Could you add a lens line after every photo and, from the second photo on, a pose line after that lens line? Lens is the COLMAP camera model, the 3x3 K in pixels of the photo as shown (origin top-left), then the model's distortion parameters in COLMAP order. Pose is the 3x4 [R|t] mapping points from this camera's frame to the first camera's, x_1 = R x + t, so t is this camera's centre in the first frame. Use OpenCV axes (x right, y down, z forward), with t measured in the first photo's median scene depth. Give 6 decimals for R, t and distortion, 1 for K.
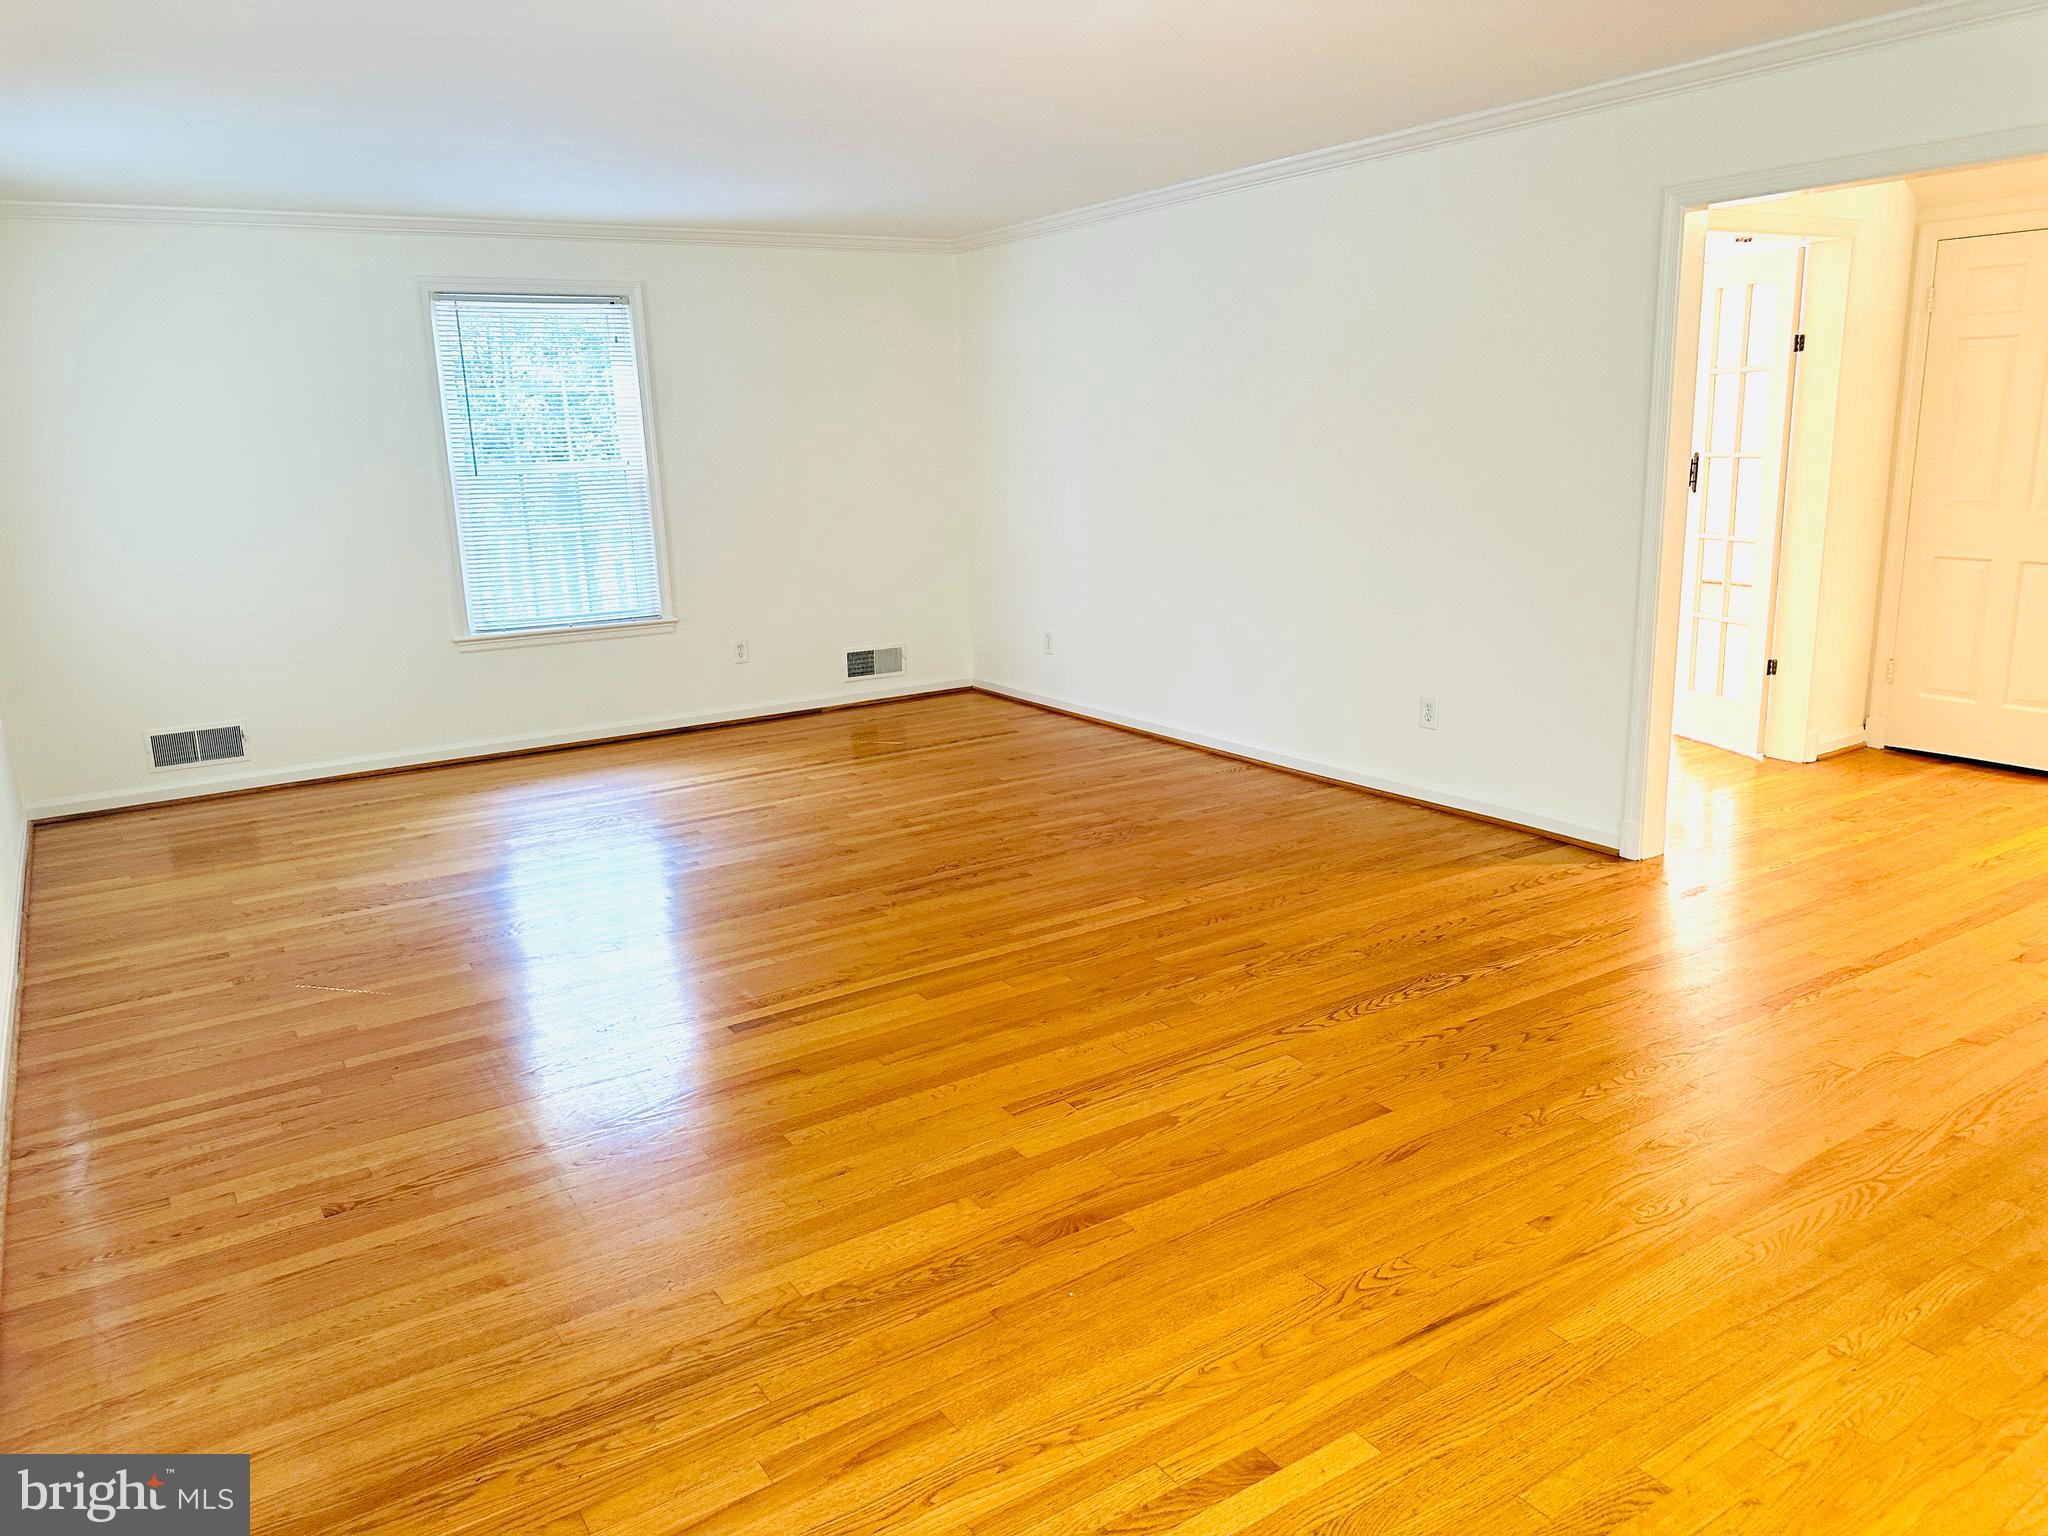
lens RADIAL K [[1452.5, 0, 1014.5], [0, 1452.5, 779.0], [0, 0, 1]] dist [0.110777, -0.134457]
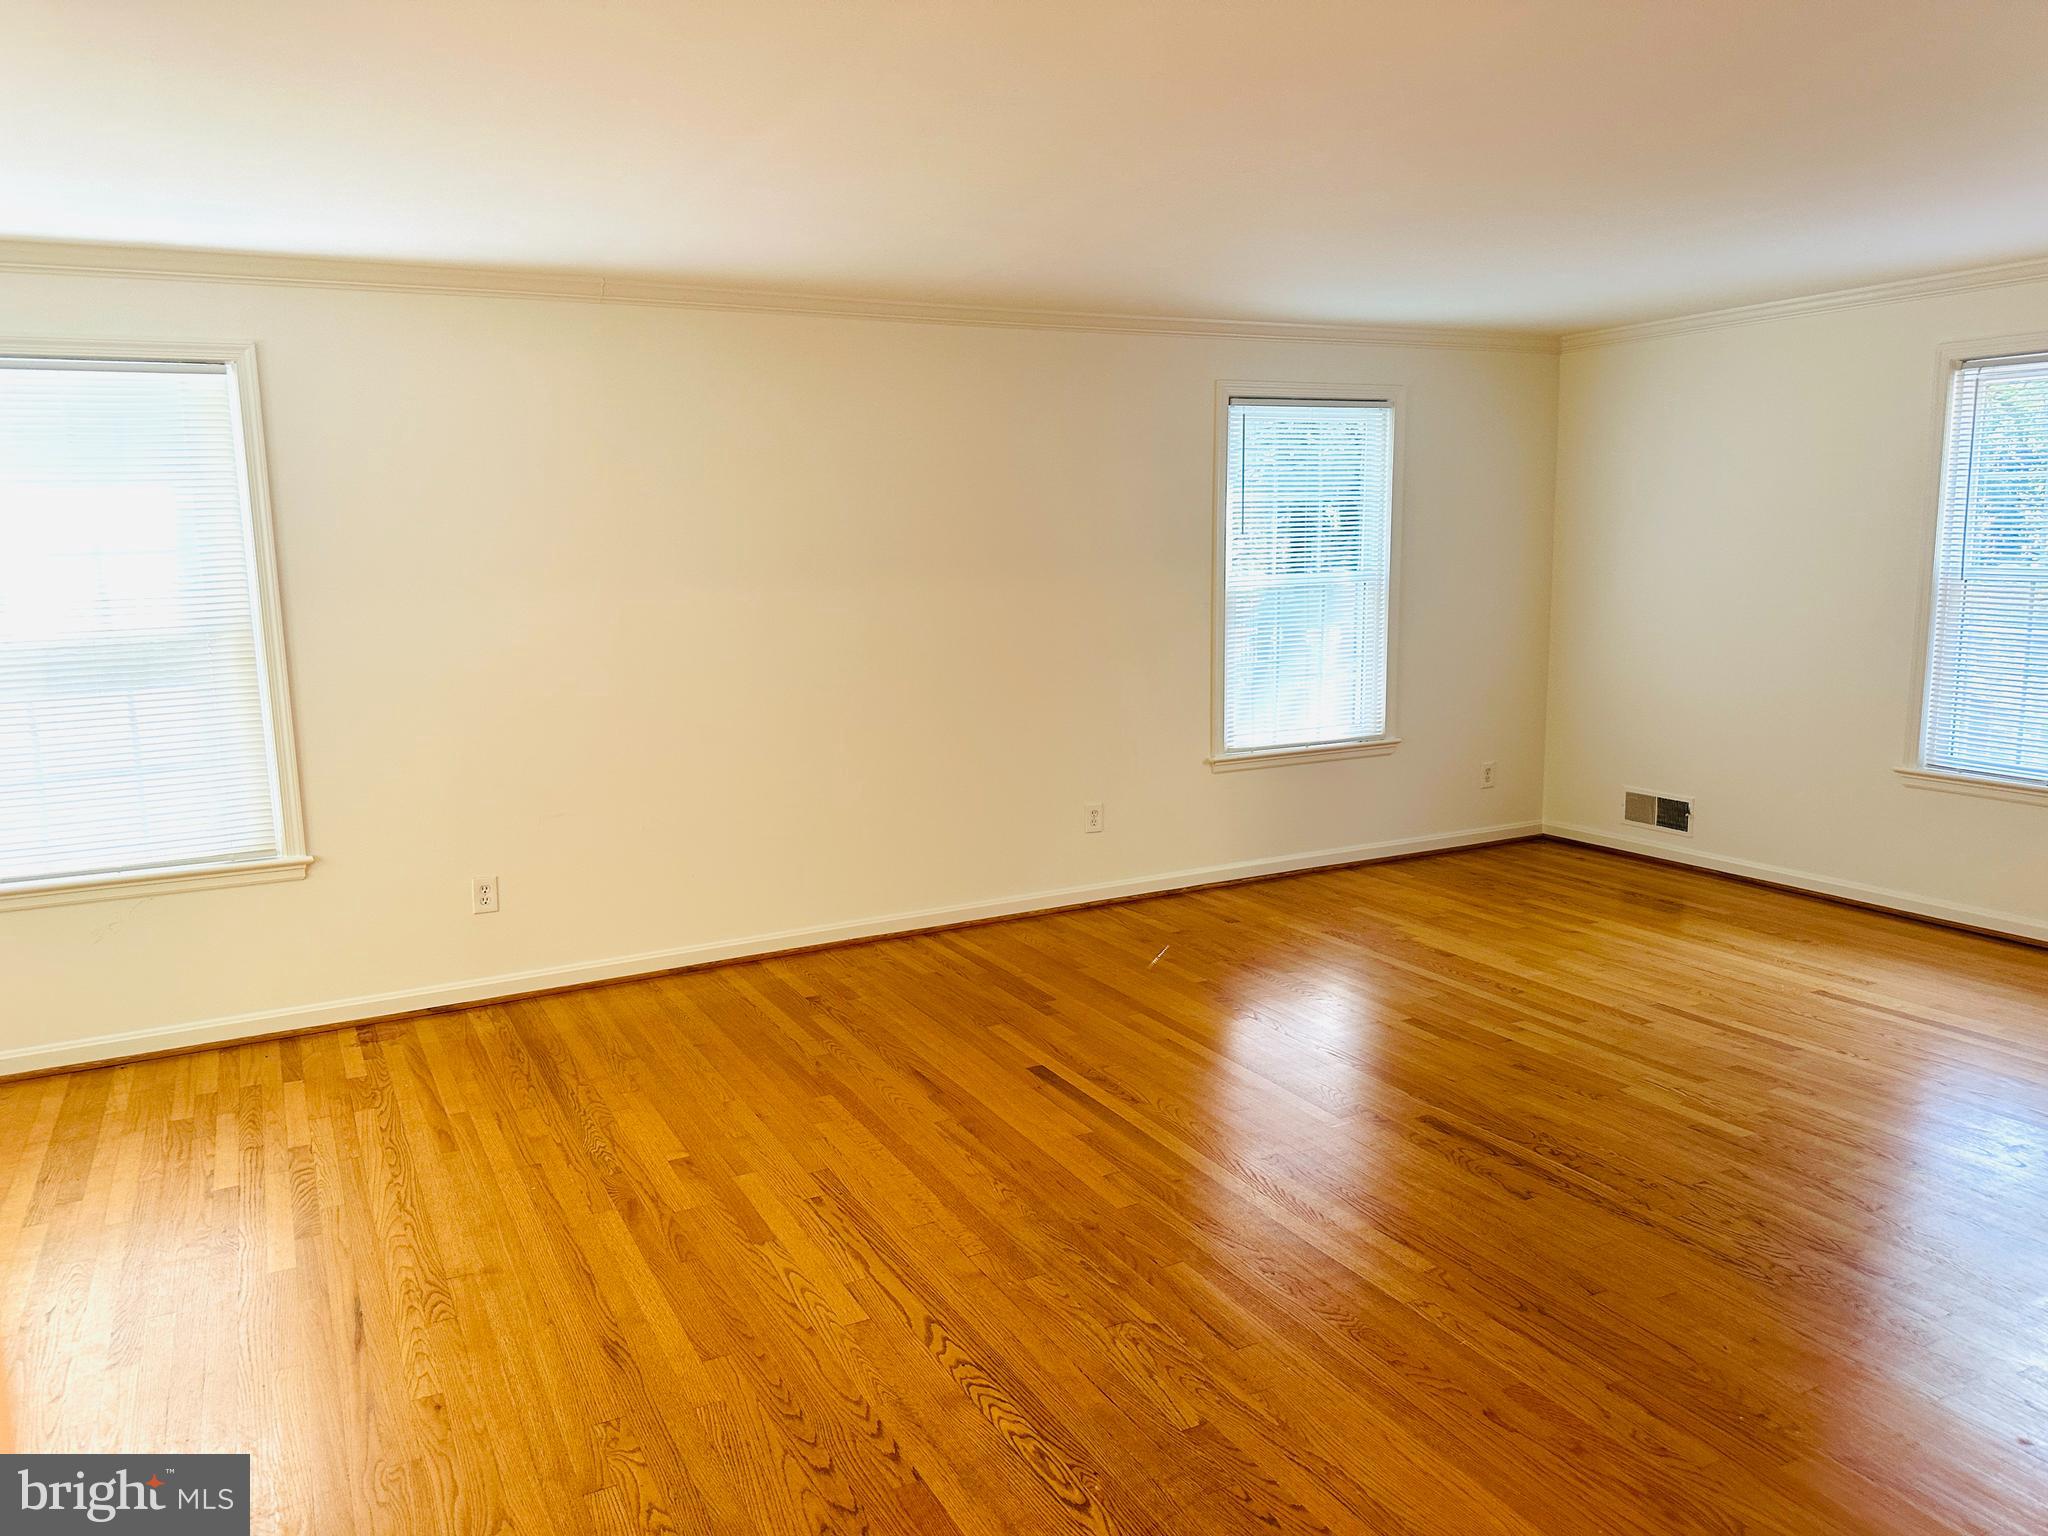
lens RADIAL K [[1452.5, 0, 1014.5], [0, 1452.5, 779.0], [0, 0, 1]] dist [0.110777, -0.134457]
pose [[-0.099177, 0.199210, -0.974925, 0.714654], [-0.211625, 0.953120, 0.216282, -0.236048], [0.972306, 0.227768, -0.052369, 0.791816]]
